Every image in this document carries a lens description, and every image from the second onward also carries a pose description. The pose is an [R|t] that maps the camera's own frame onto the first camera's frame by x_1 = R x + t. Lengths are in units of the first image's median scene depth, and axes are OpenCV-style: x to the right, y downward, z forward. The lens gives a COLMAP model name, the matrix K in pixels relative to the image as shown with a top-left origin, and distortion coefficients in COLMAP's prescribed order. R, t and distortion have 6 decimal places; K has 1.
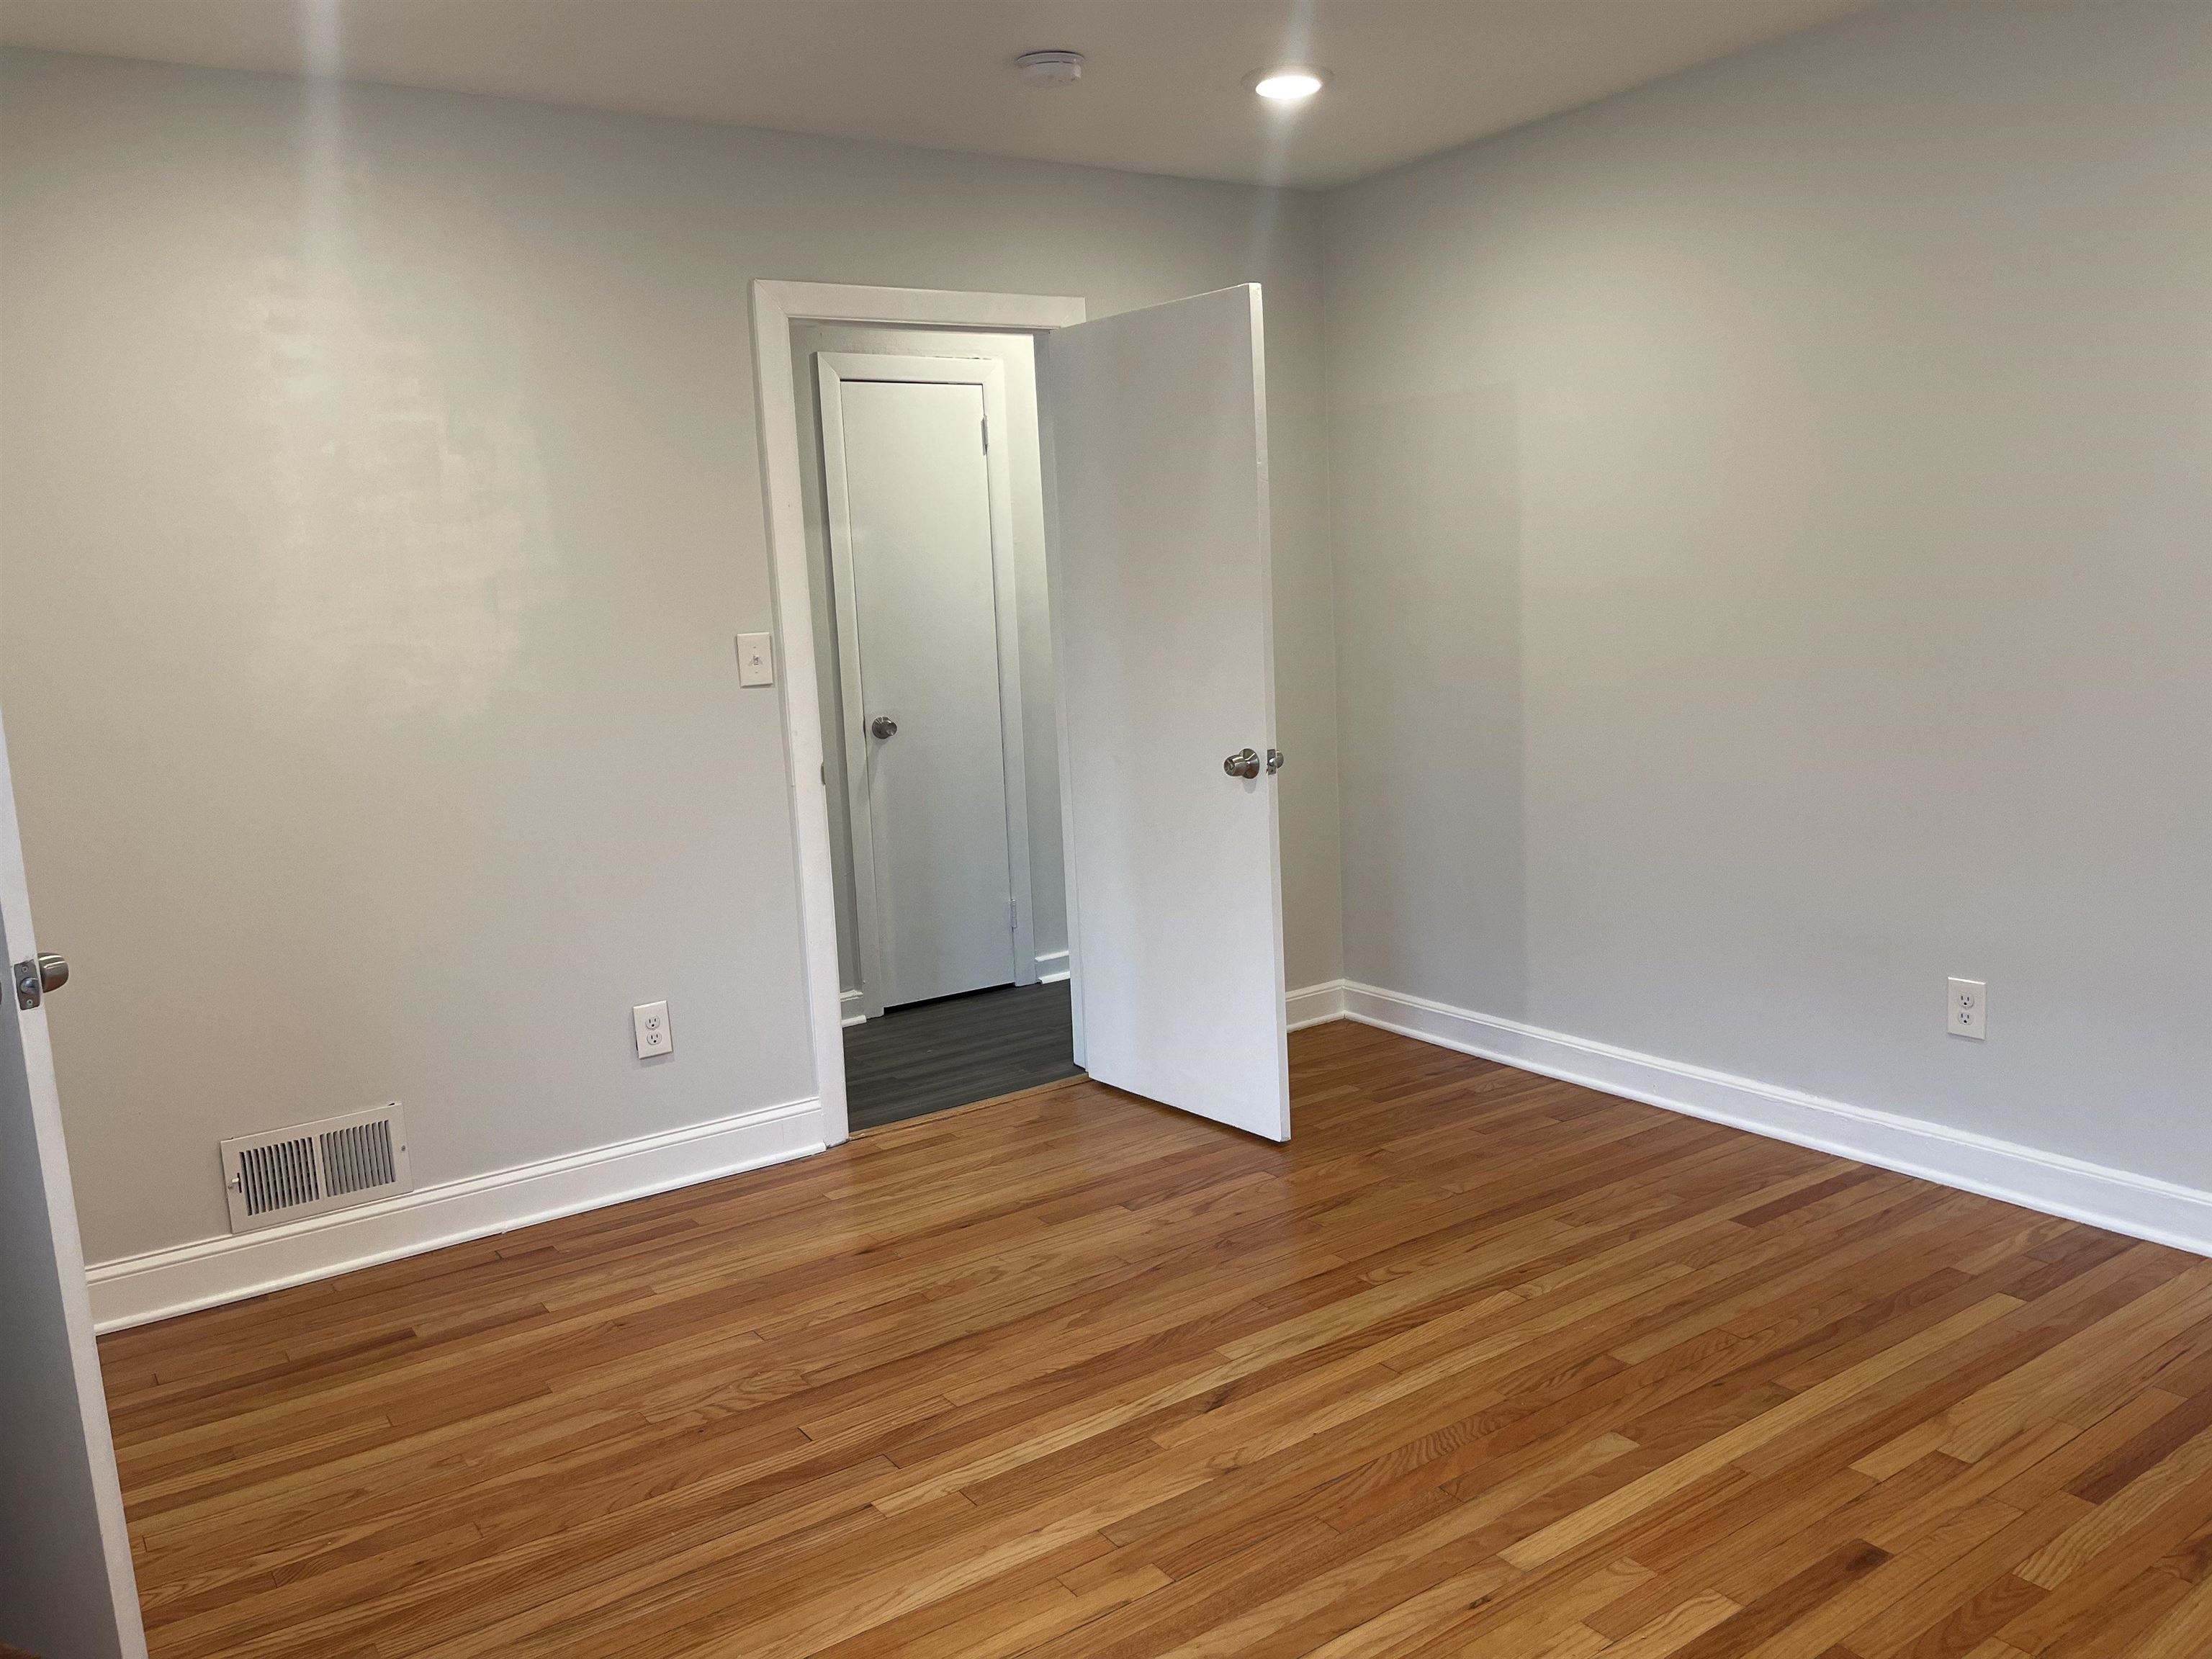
lens RADIAL K [[1668.7, 0, 1103.4], [0, 1668.7, 818.3], [0, 0, 1]] dist [0.069861, -0.089232]
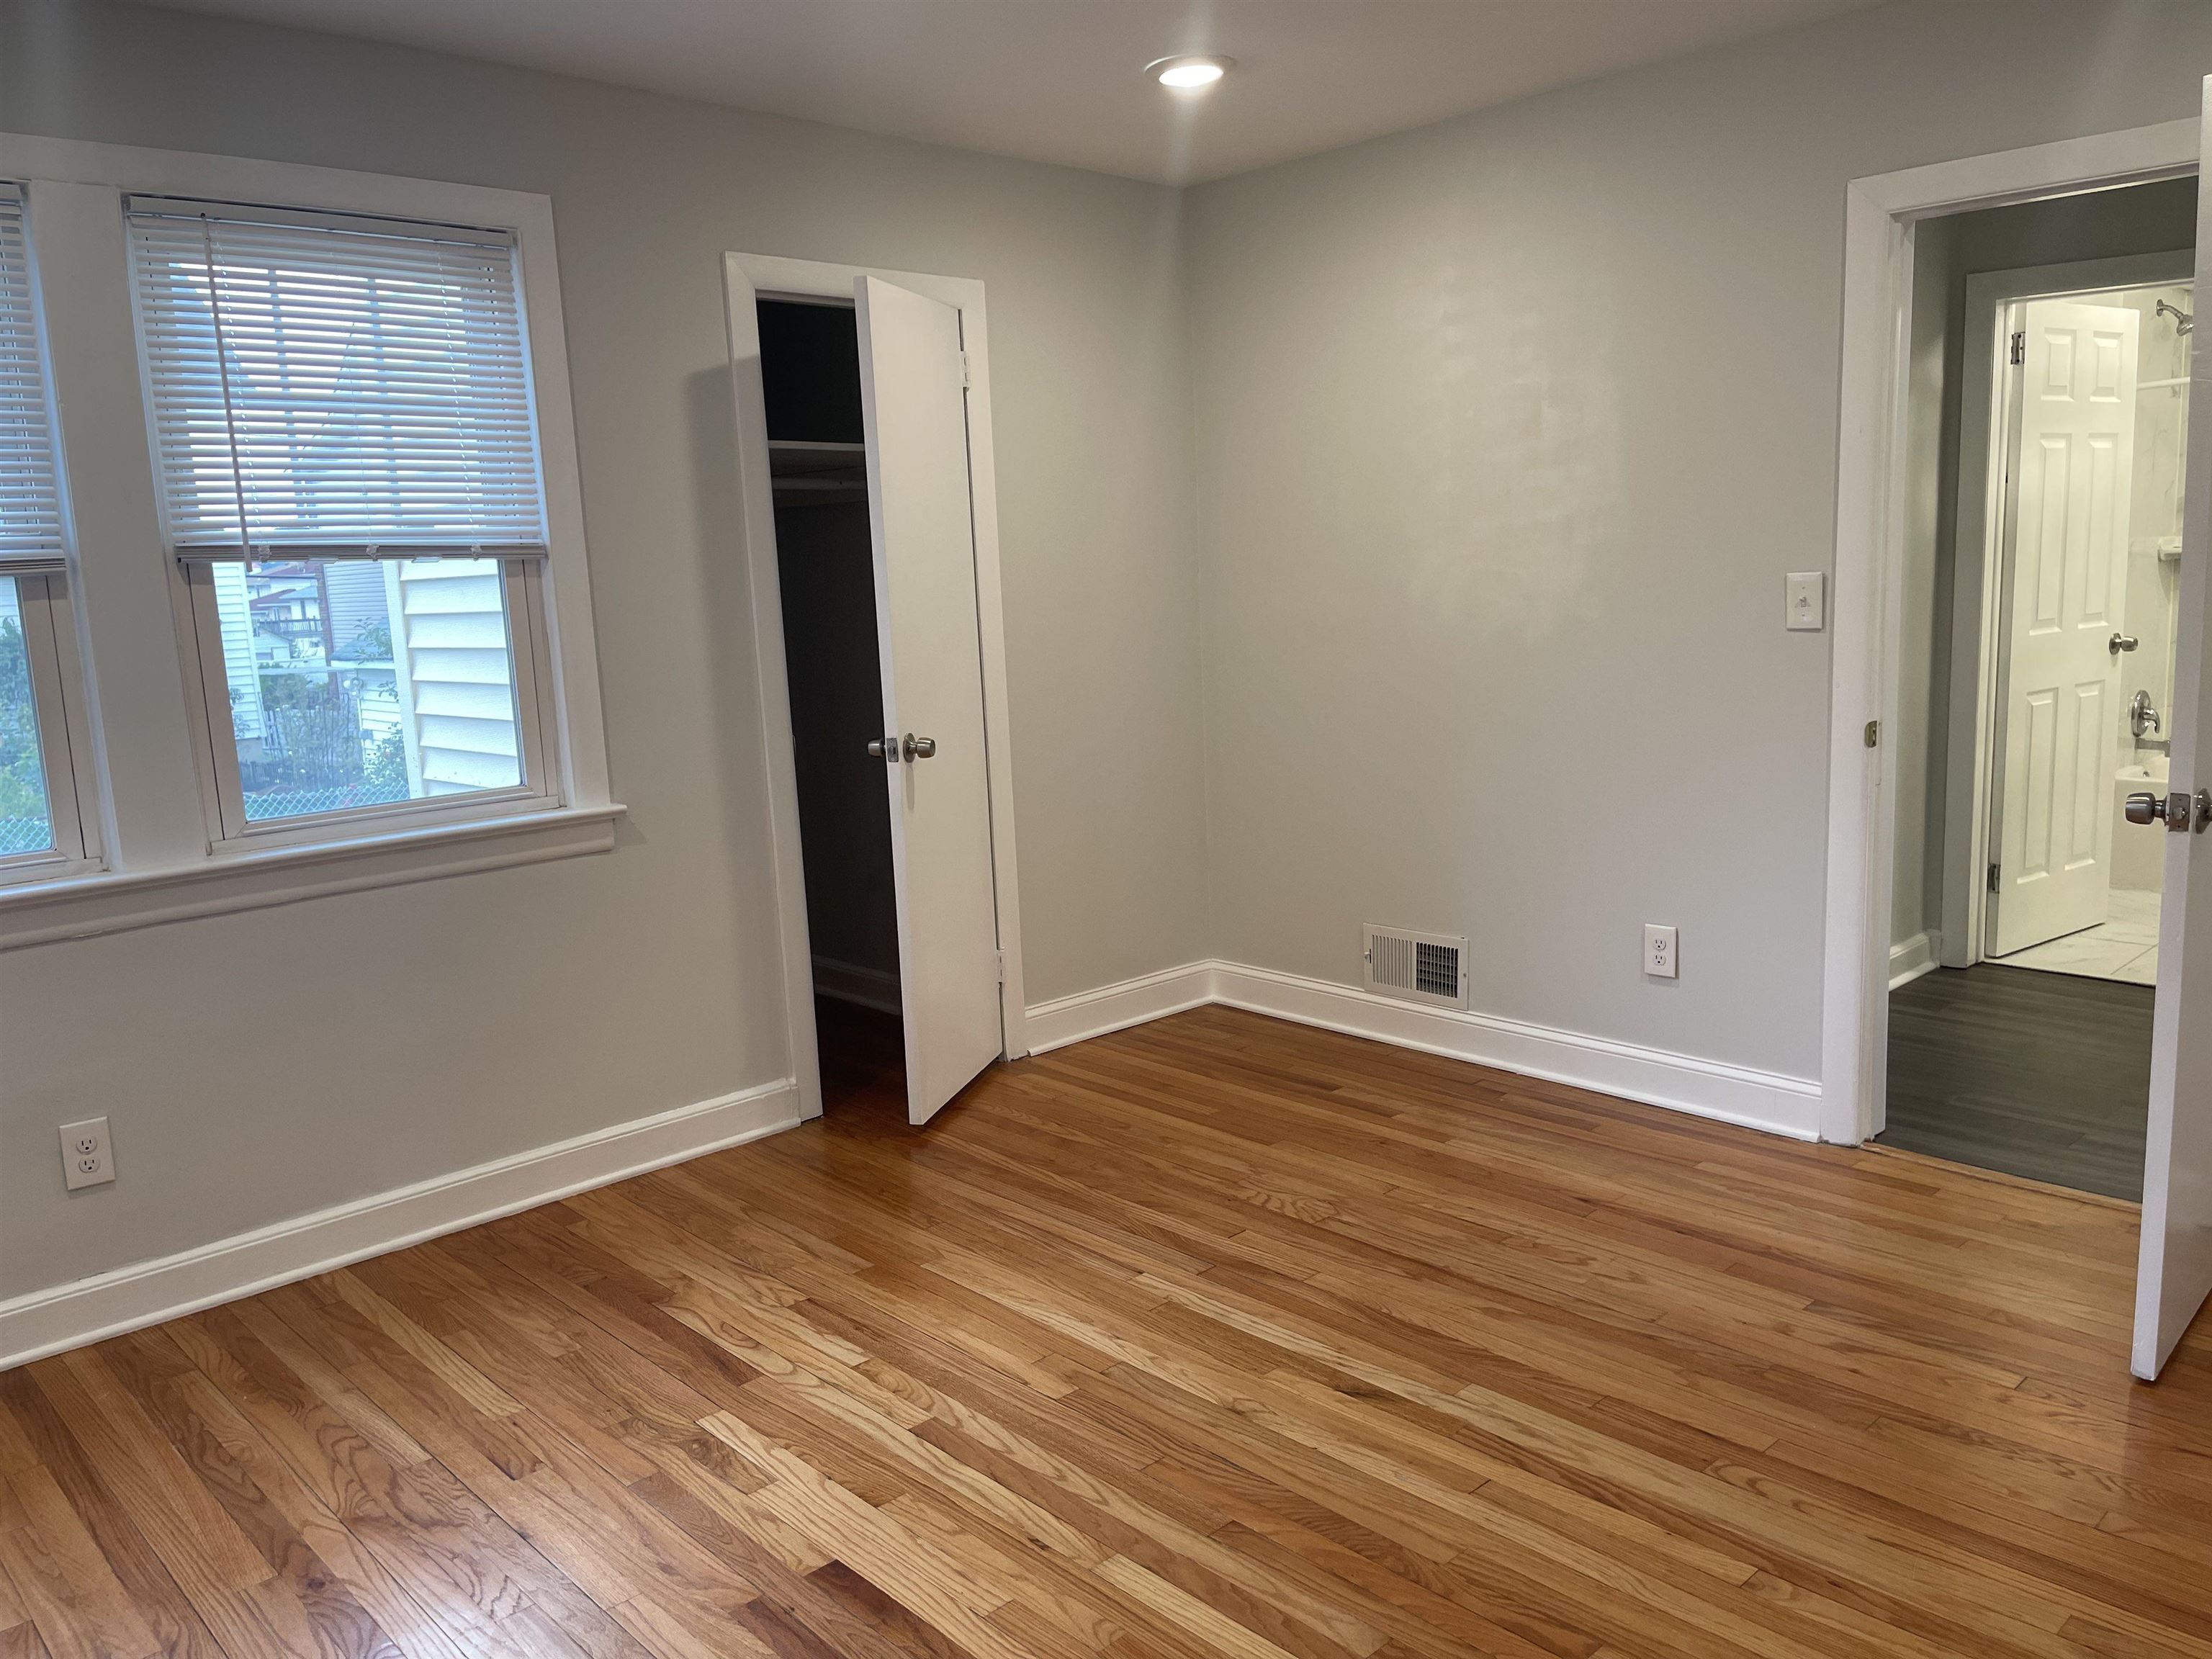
lens RADIAL K [[1668.7, 0, 1103.4], [0, 1668.7, 818.3], [0, 0, 1]] dist [0.069861, -0.089232]
pose [[0.158842, 0.195163, -0.967823, 0.881362], [-0.113843, 0.977350, 0.178400, -0.133315], [0.980719, 0.081842, 0.177462, 0.615587]]
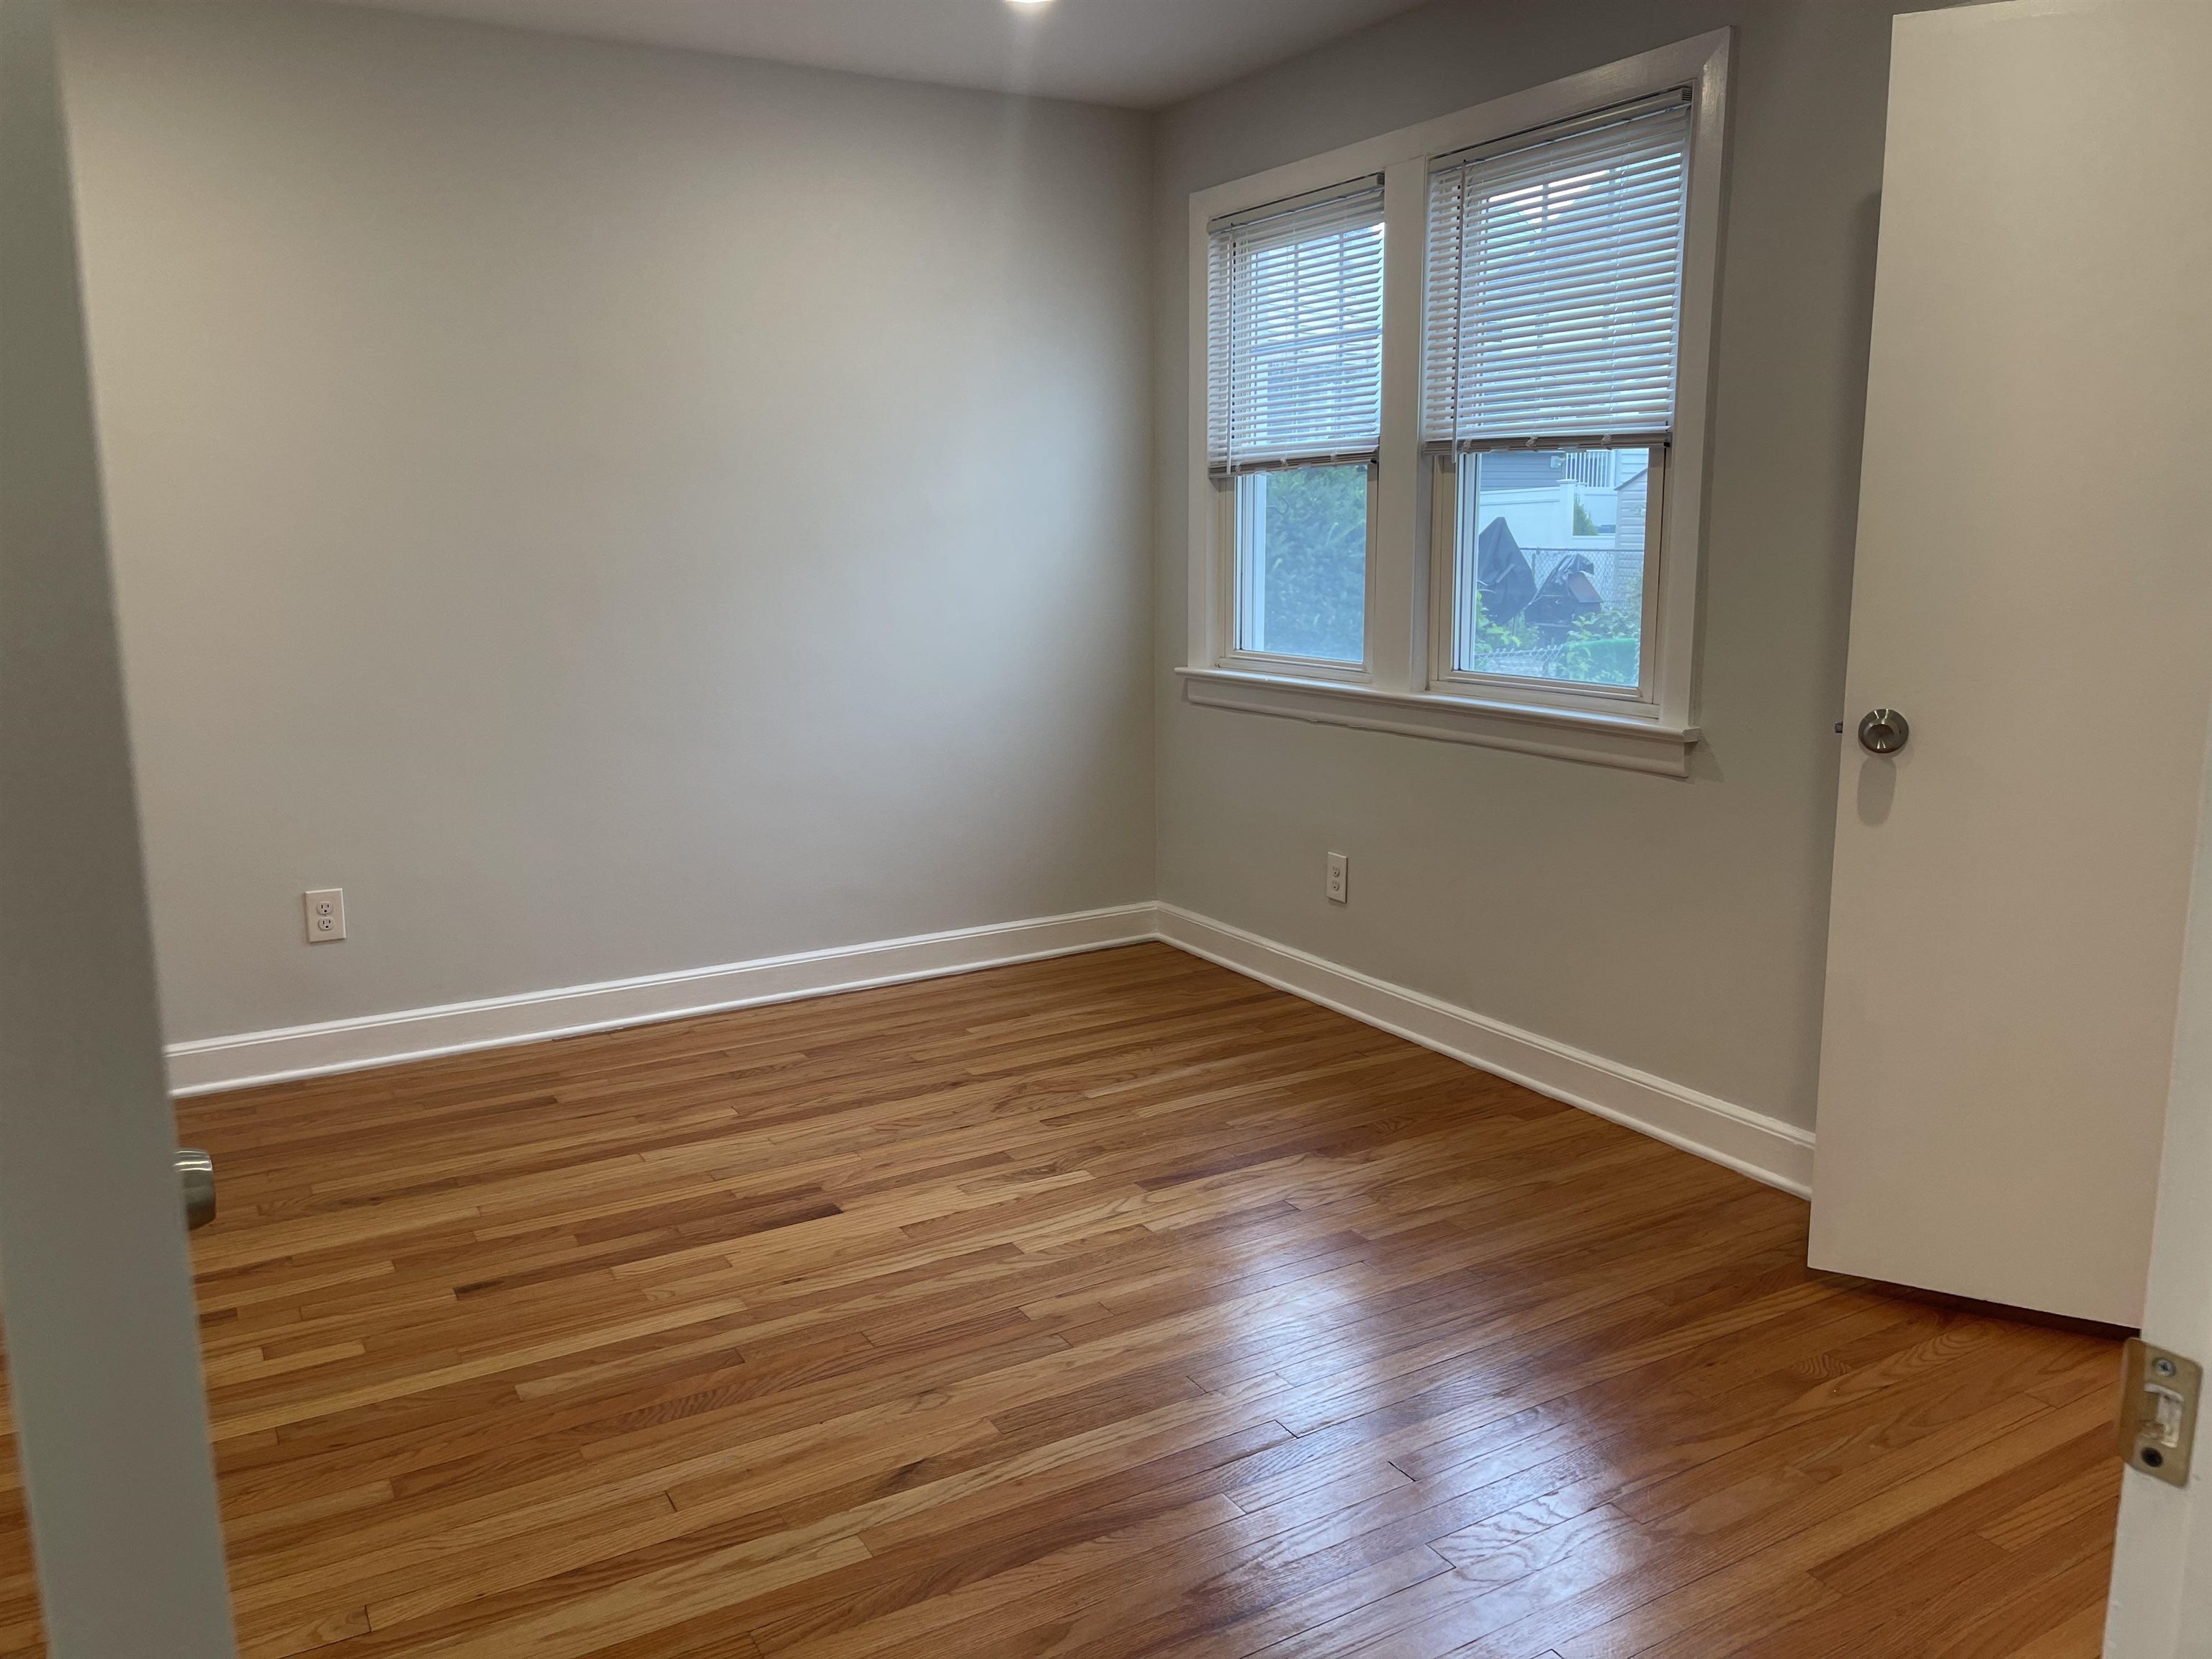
lens RADIAL K [[1675.1, 0, 1111.7], [0, 1675.1, 829.1], [0, 0, 1]] dist [0.078603, -0.097908]
pose [[-0.995748, 0.045579, 0.080059, -0.108435], [0.069223, 0.943602, 0.323765, -0.204015], [-0.060787, 0.327930, -0.942744, 1.587031]]
